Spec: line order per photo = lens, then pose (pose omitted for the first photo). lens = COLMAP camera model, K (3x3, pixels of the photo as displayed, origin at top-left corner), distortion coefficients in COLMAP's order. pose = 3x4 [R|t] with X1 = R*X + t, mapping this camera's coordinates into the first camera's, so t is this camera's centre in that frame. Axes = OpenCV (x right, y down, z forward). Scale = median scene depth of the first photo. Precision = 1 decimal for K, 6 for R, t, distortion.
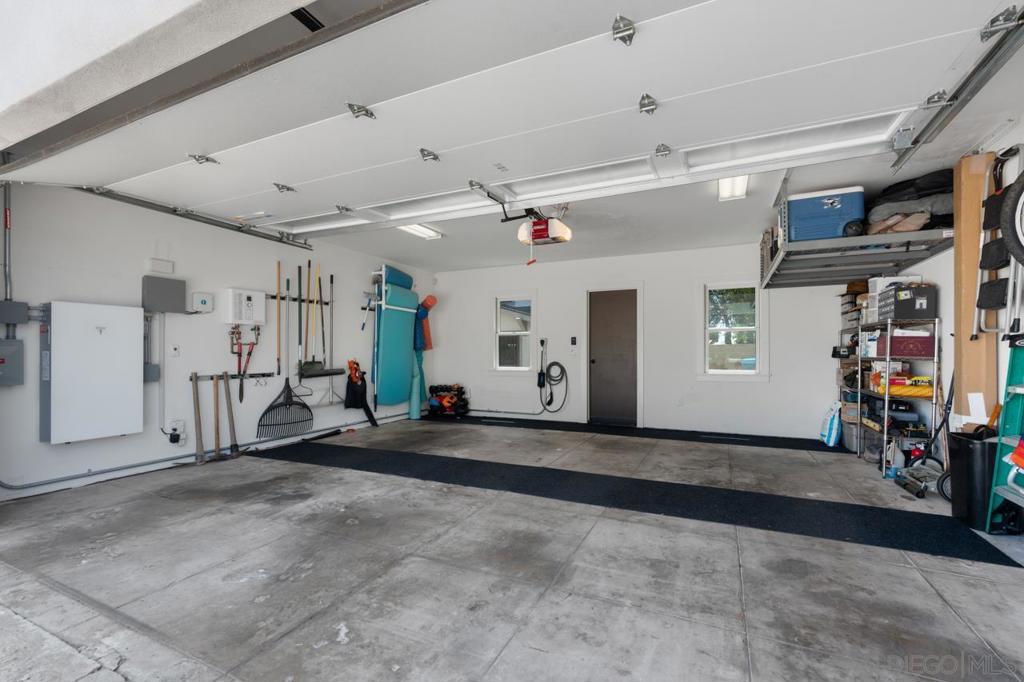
lens RADIAL K [[444.9, 0, 514.6], [0, 444.9, 346.2], [0, 0, 1]] dist [-0.005177, 0.000302]
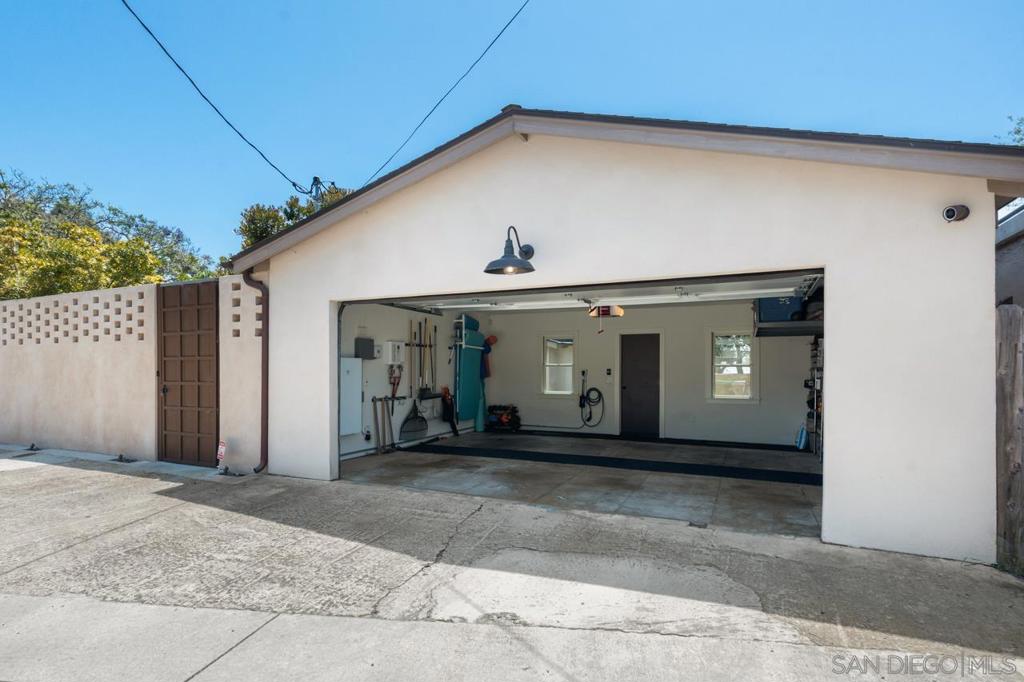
lens RADIAL K [[470.6, 0, 474.0], [0, 470.6, 370.2], [0, 0, 1]] dist [-0.006991, 0.001376]
pose [[0.996575, 0.000032, -0.082691, -0.177856], [0.000984, 0.999925, 0.012240, -0.041247], [0.082685, -0.012279, 0.996500, -0.489448]]
